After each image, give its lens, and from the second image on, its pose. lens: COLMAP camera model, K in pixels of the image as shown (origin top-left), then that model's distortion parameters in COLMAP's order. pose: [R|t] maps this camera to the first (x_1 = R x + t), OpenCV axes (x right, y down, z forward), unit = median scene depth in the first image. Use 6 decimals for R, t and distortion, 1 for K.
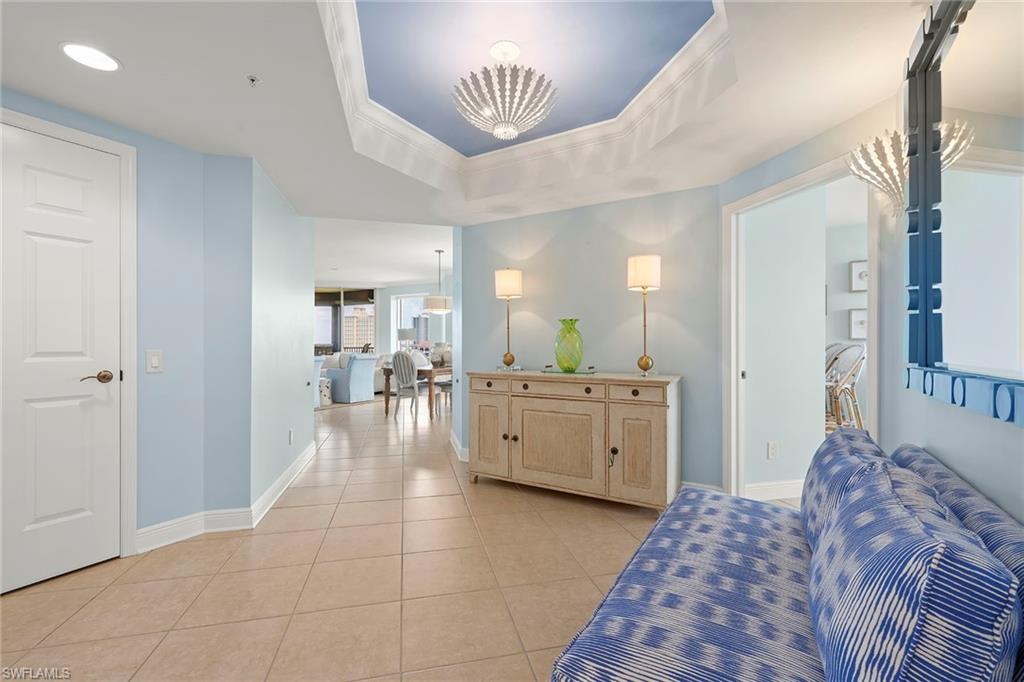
lens RADIAL K [[444.8, 0, 512.0], [0, 444.8, 341.0], [0, 0, 1]] dist [-0.000136, -0.000024]
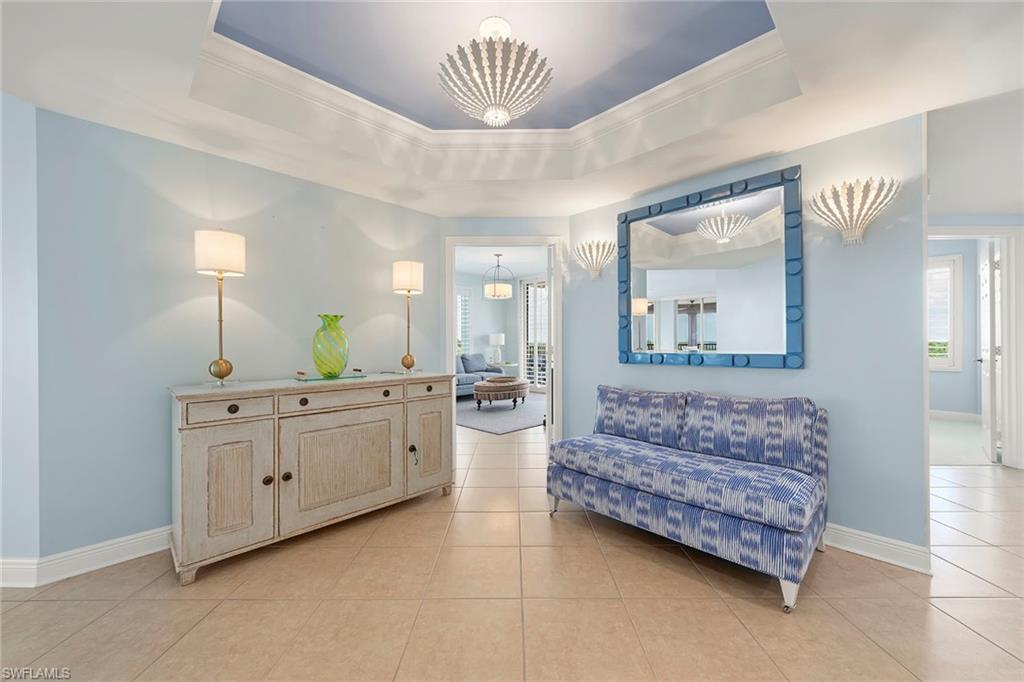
lens RADIAL K [[383.2, 0, 512.0], [0, 383.2, 341.0], [0, 0, 1]] dist [-0.008160, -0.000062]
pose [[0.238417, 0.000751, 0.971163, -0.504613], [-0.000889, 0.999999, -0.000555, 0.000353], [-0.971162, -0.000731, 0.238418, 0.502742]]
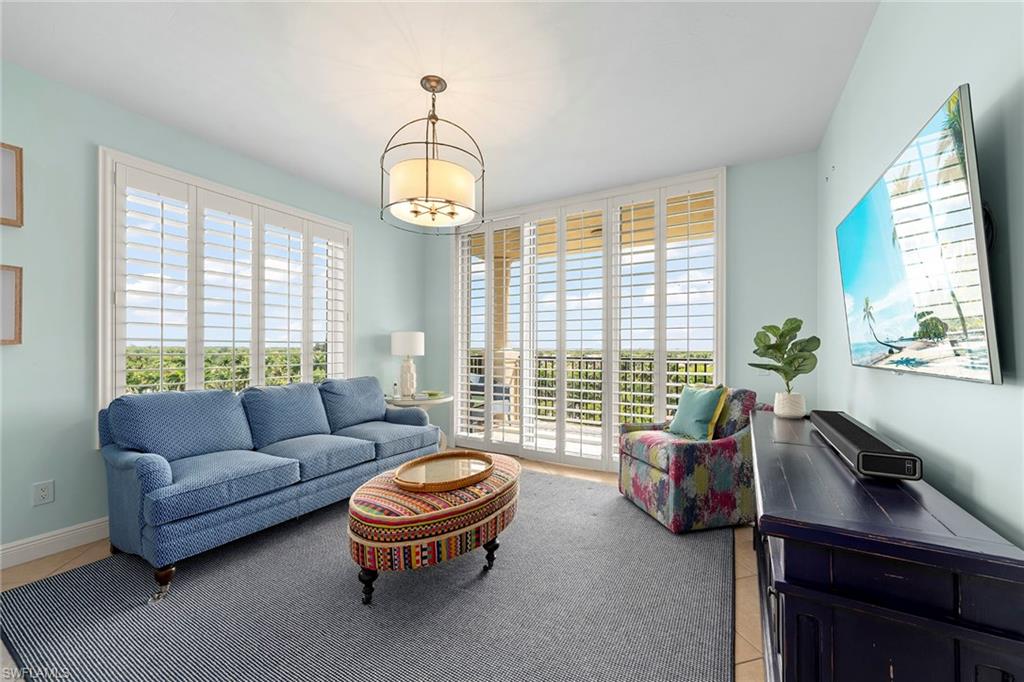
lens RADIAL K [[399.7, 0, 511.4], [0, 399.7, 343.9], [0, 0, 1]] dist [-0.000211, -0.000018]
pose [[-0.021925, 0.005908, 0.999742, 0.763724], [-0.005092, 0.999969, -0.006021, -0.007119], [-0.999747, -0.005222, -0.021894, 0.937488]]
